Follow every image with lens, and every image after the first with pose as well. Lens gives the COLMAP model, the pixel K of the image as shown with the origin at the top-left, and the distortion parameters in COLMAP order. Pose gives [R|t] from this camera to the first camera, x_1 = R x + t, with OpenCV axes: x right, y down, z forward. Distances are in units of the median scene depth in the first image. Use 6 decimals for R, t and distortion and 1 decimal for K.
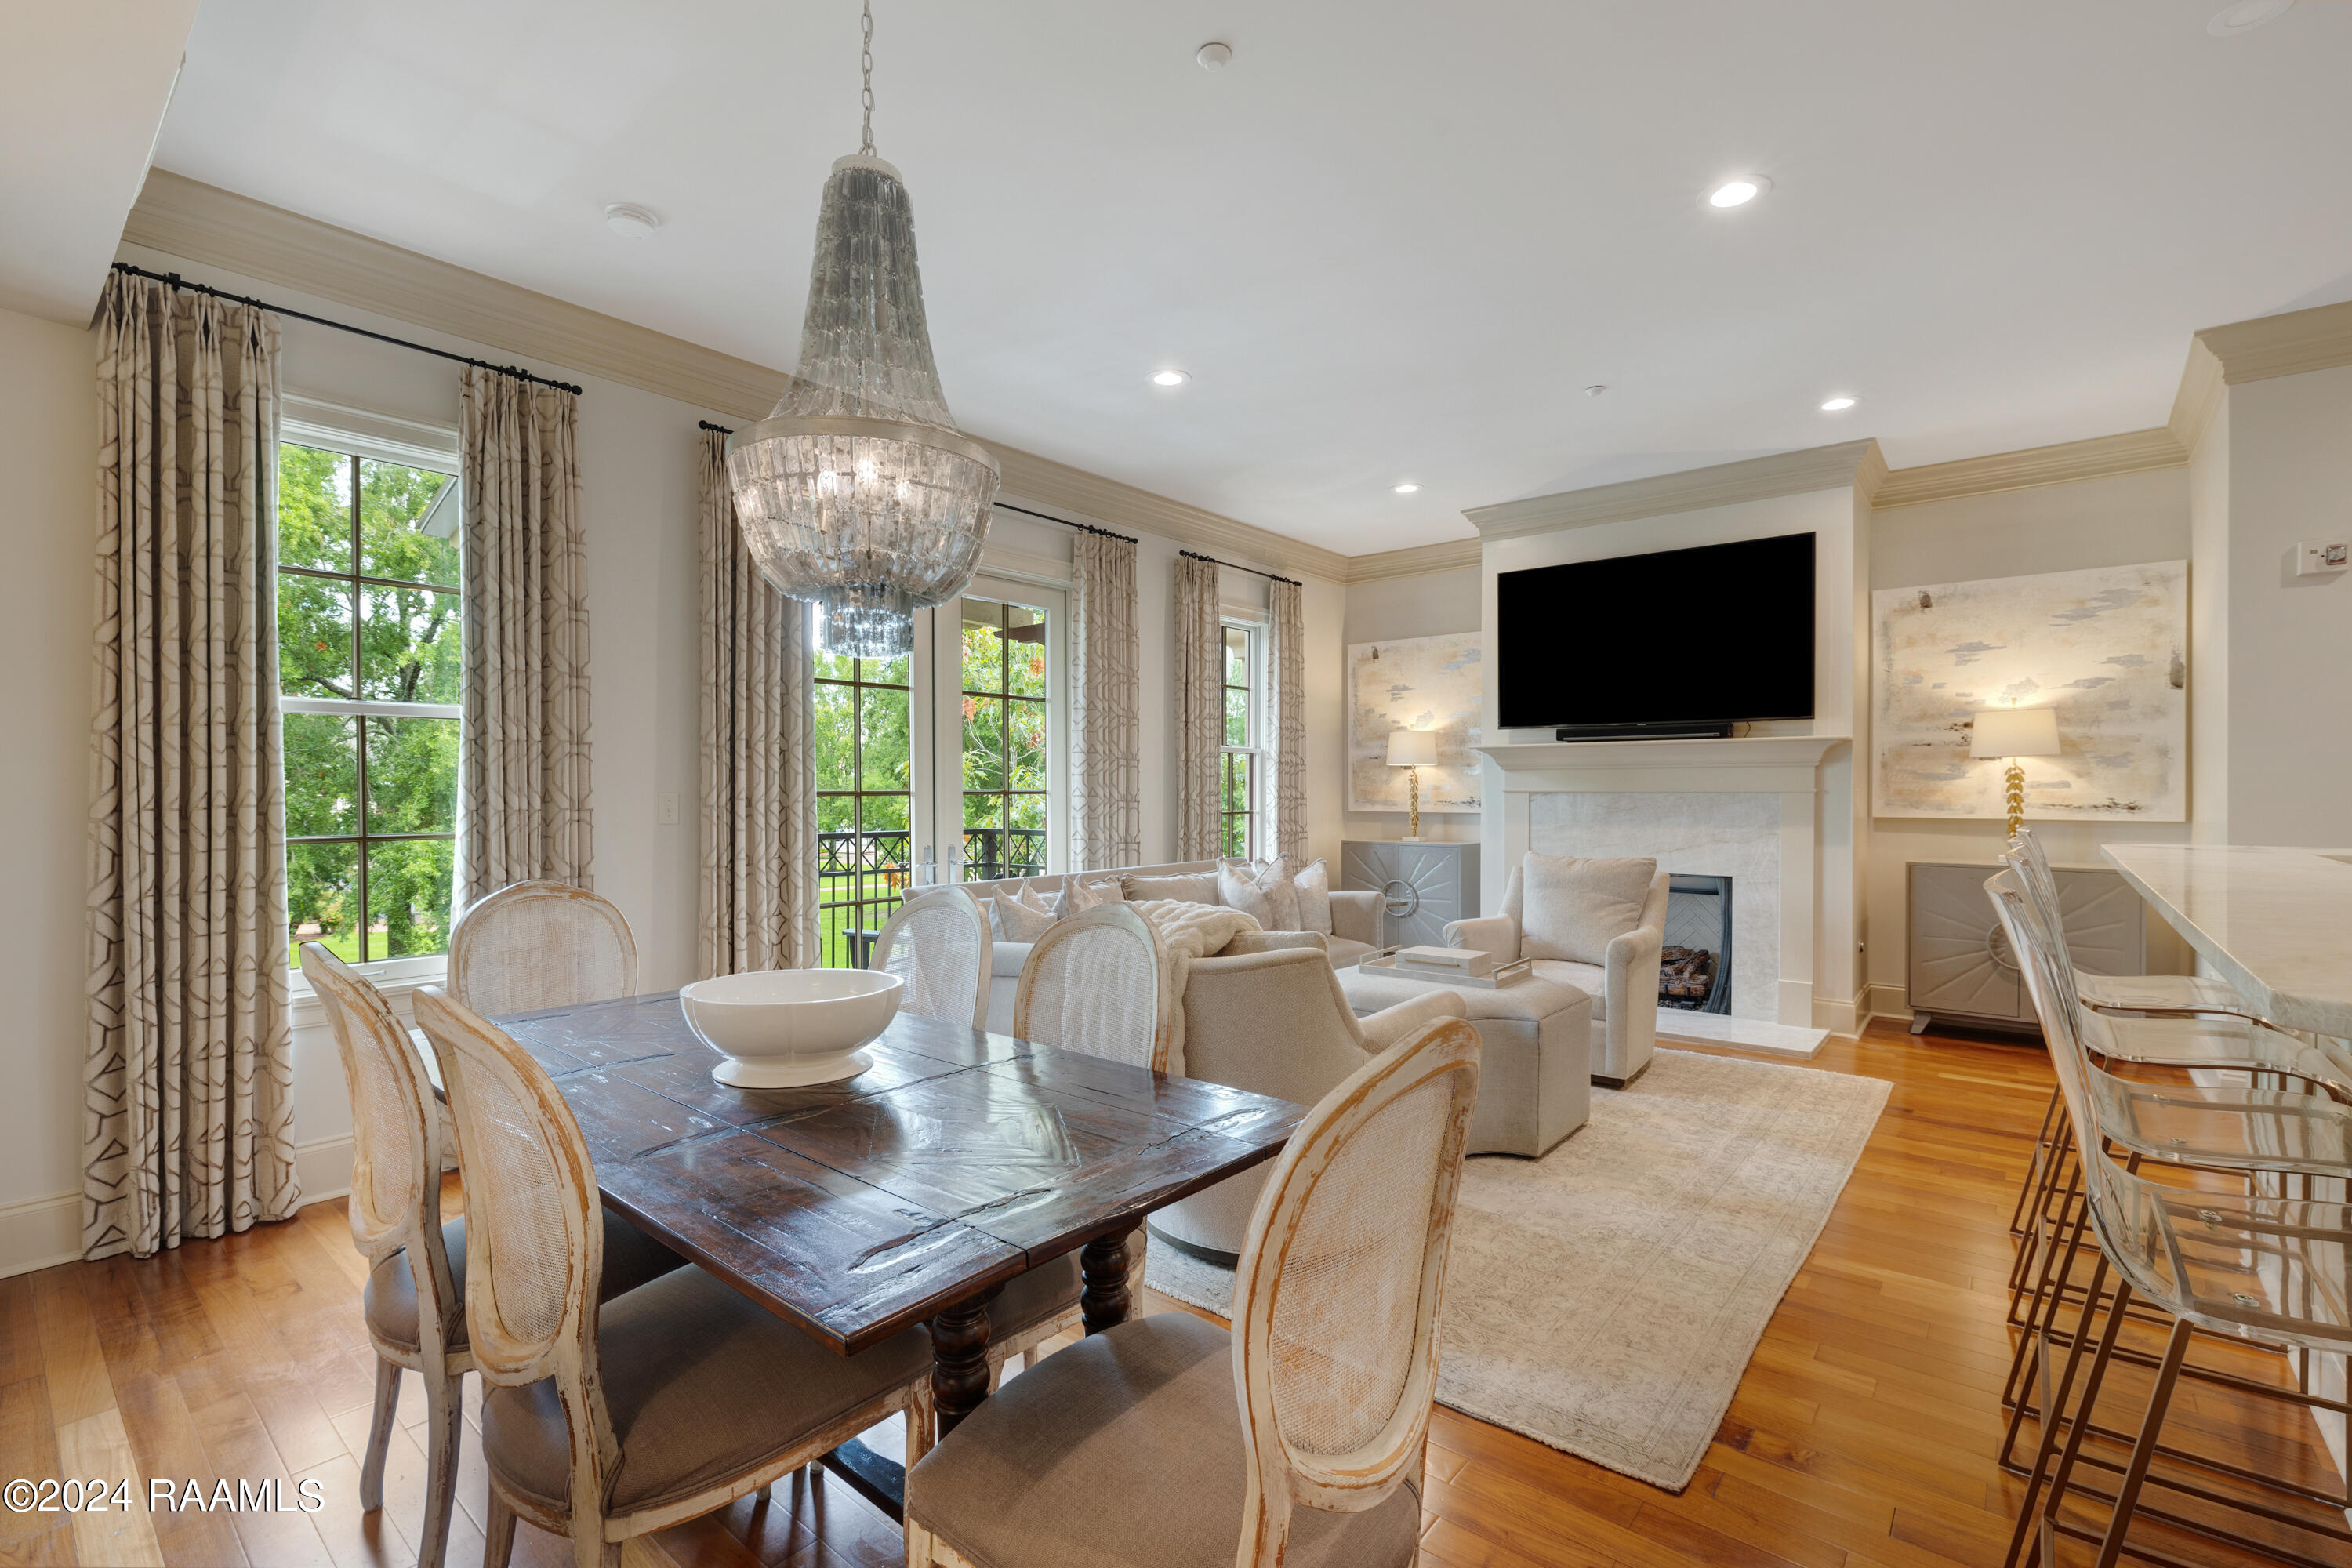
lens RADIAL K [[1039.9, 0, 1173.1], [0, 1039.9, 794.0], [0, 0, 1]] dist [-0.015415, -0.000071]
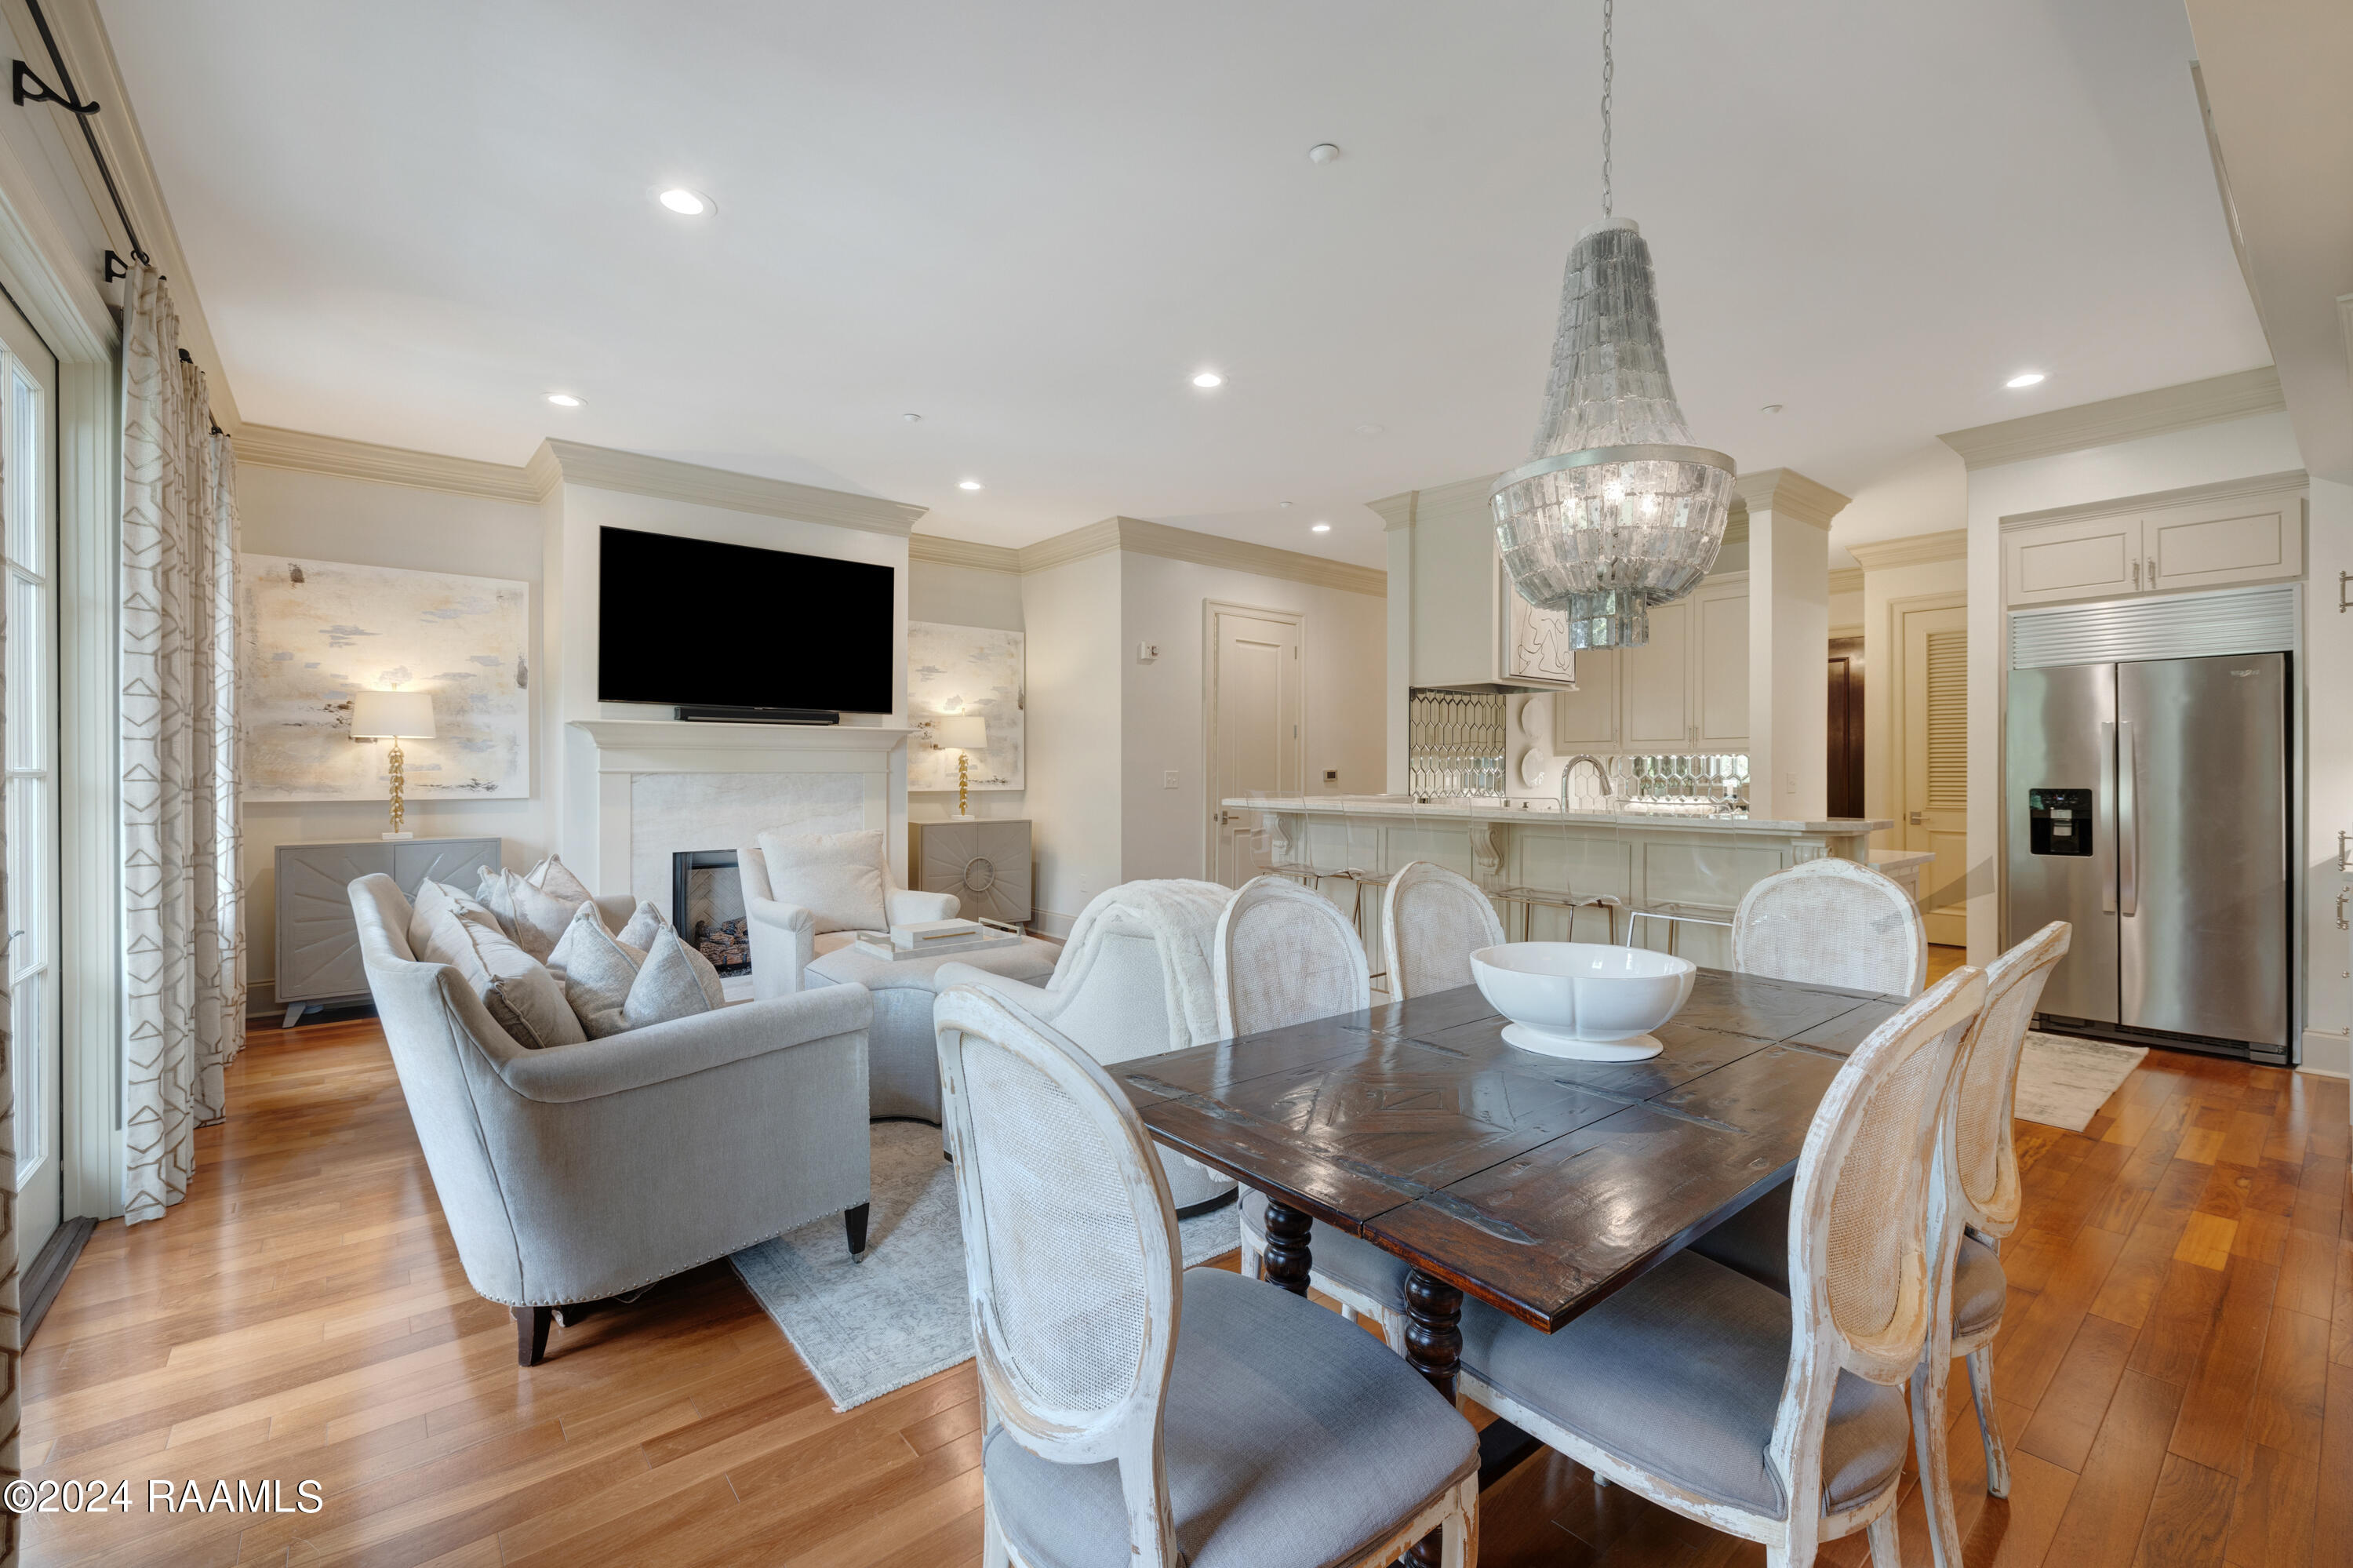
lens RADIAL K [[988.9, 0, 1184.0], [0, 988.9, 775.9], [0, 0, 1]] dist [-0.002813, -0.000387]
pose [[0.176765, -0.003873, 0.984245, -0.444671], [0.003648, 0.999988, 0.003280, -0.000145], [-0.984246, 0.003011, 0.176777, 0.375152]]
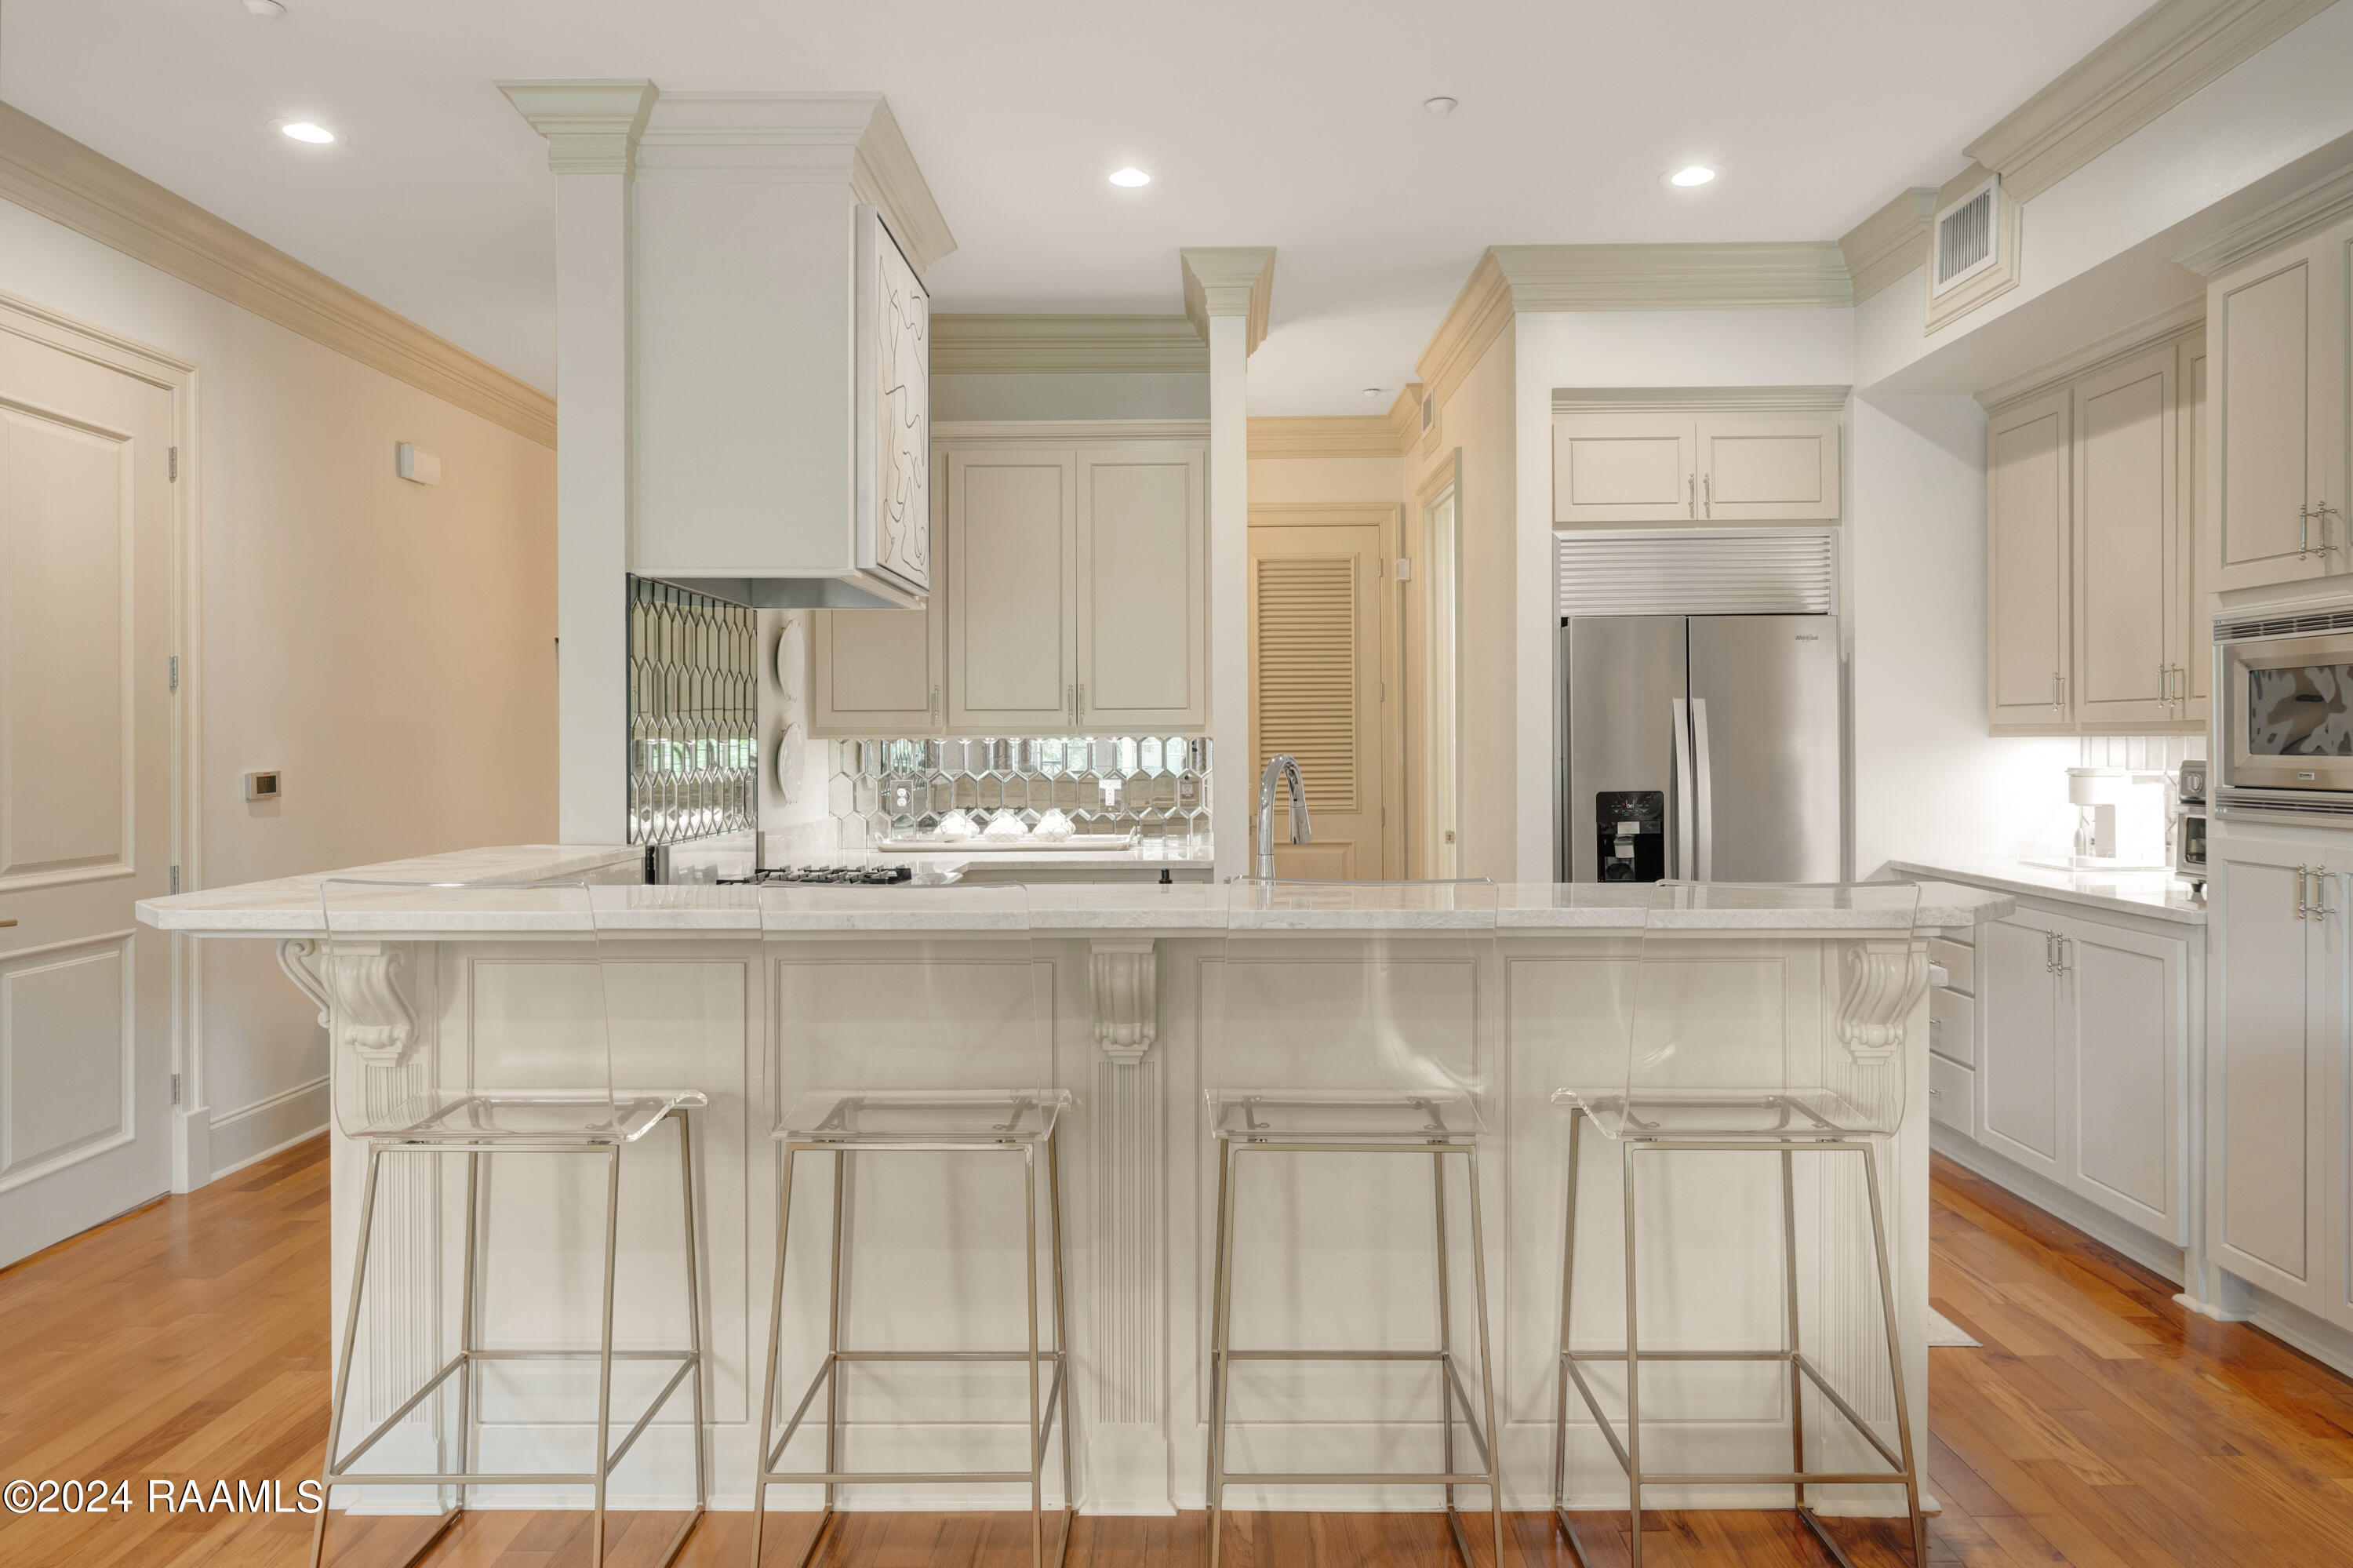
lens RADIAL K [[1473.7, 0, 1181.7], [0, 1473.7, 764.8], [0, 0, 1]] dist [-0.018311, -0.001902]
pose [[-0.640374, -0.011345, 0.767979, -0.005074], [0.008801, 0.999717, 0.022107, -0.020393], [-0.768013, 0.020915, -0.640093, 0.545172]]
